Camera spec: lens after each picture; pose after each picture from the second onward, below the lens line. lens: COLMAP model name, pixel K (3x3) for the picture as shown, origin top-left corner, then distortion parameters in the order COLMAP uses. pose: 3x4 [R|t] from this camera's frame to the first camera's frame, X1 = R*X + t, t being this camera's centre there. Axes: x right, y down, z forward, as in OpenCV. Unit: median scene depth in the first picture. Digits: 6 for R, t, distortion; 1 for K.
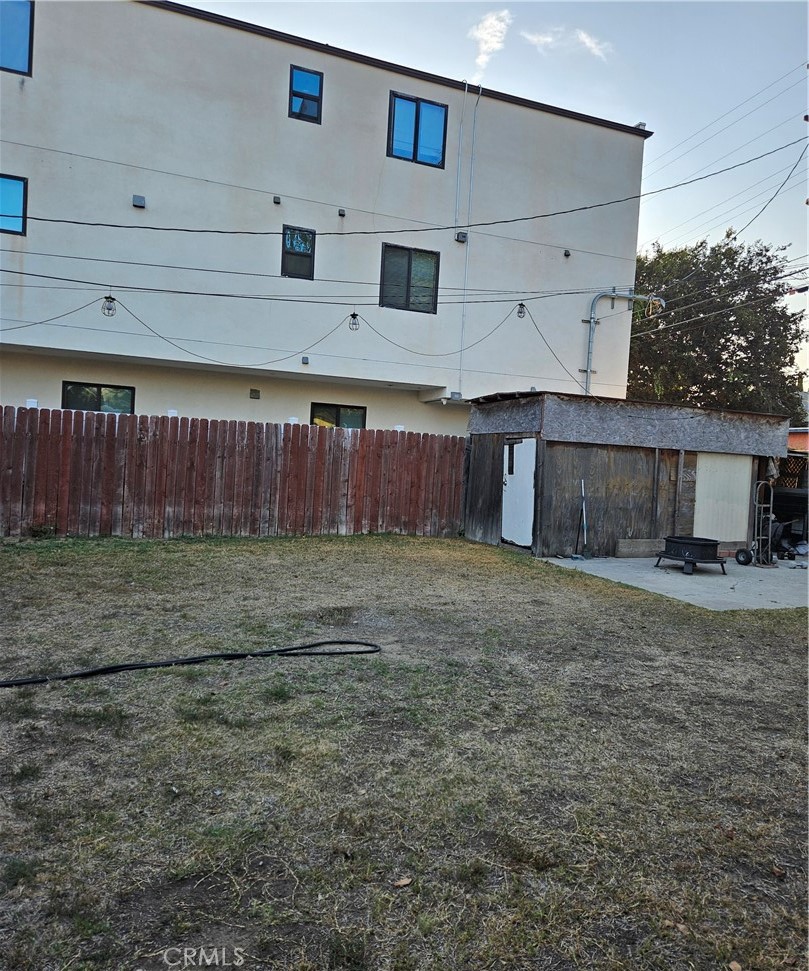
lens RADIAL K [[716.5, 0, 405.8], [0, 716.5, 481.7], [0, 0, 1]] dist [0.043956, -0.012248]
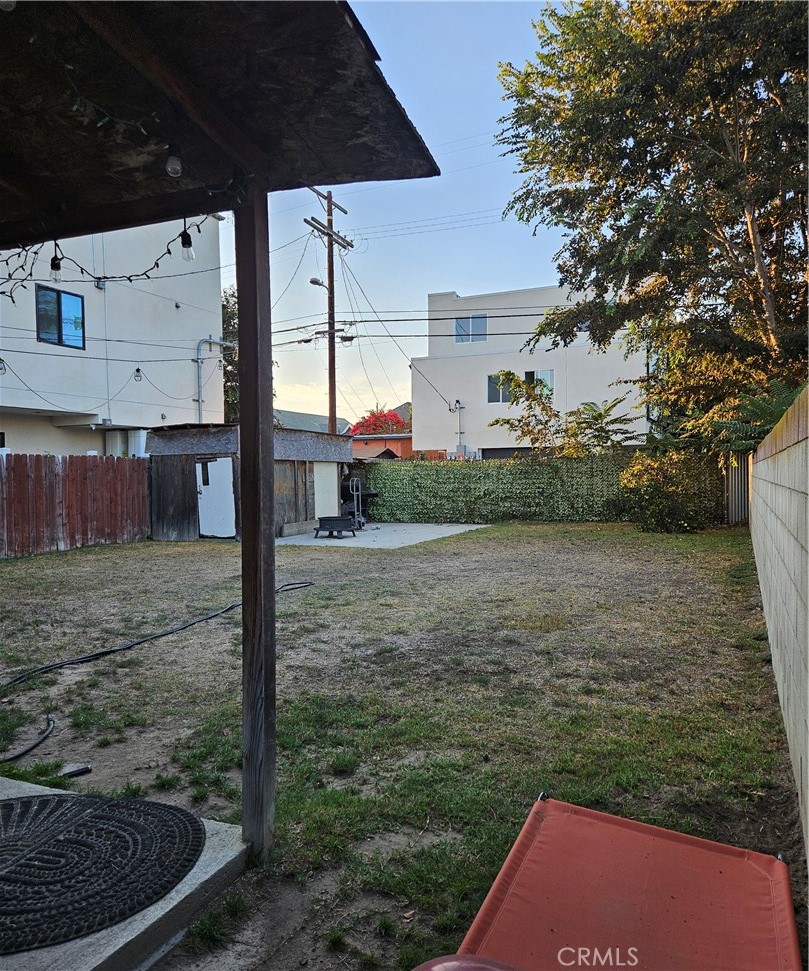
lens RADIAL K [[716.5, 0, 405.9], [0, 716.5, 488.8], [0, 0, 1]] dist [0.043956, -0.012248]
pose [[0.720235, -0.076676, 0.689480, -0.479011], [0.075556, 0.996631, 0.031907, -0.017439], [-0.689604, 0.029114, 0.723602, -0.199373]]
